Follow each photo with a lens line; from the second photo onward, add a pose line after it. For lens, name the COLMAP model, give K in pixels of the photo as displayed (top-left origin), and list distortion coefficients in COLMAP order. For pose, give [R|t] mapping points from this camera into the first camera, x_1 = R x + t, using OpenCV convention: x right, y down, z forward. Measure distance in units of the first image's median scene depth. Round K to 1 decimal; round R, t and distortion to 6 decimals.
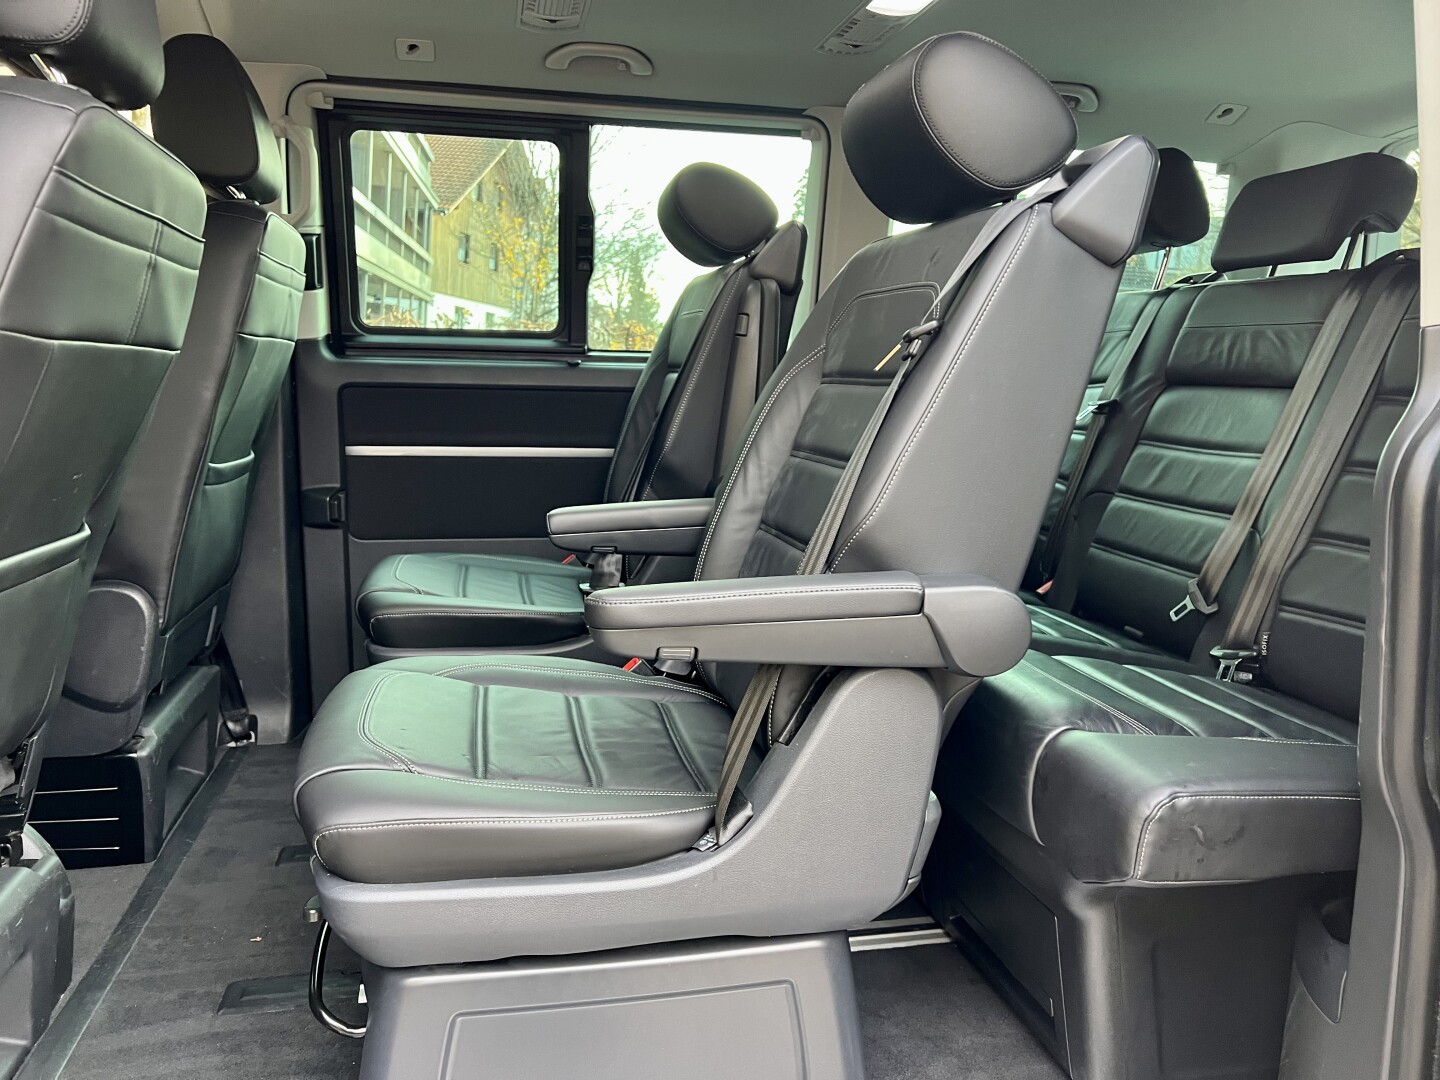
lens RADIAL K [[1089.5, 0, 730.8], [0, 1089.5, 530.1], [0, 0, 1]] dist [0.065120, -0.076216]
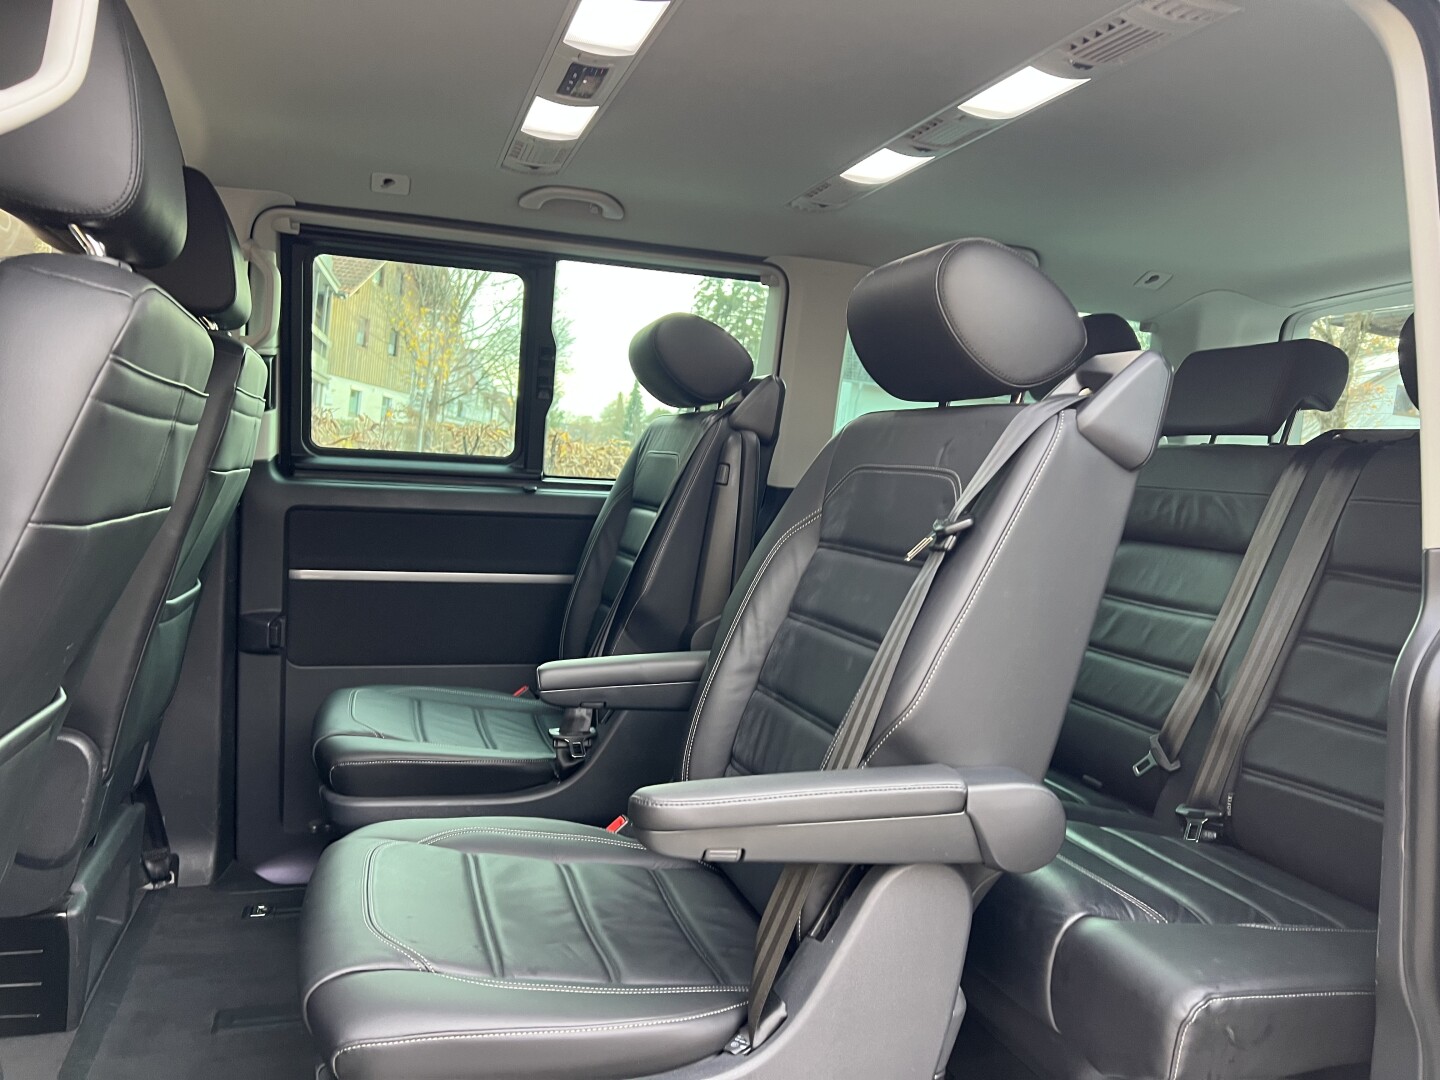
lens RADIAL K [[1085.8, 0, 729.2], [0, 1085.8, 538.1], [0, 0, 1]] dist [0.058861, -0.062911]
pose [[0.994921, 0.026322, 0.097161, -0.086296], [-0.019031, 0.996986, -0.075217, -0.056700], [-0.098848, 0.072986, 0.992422, 0.001419]]
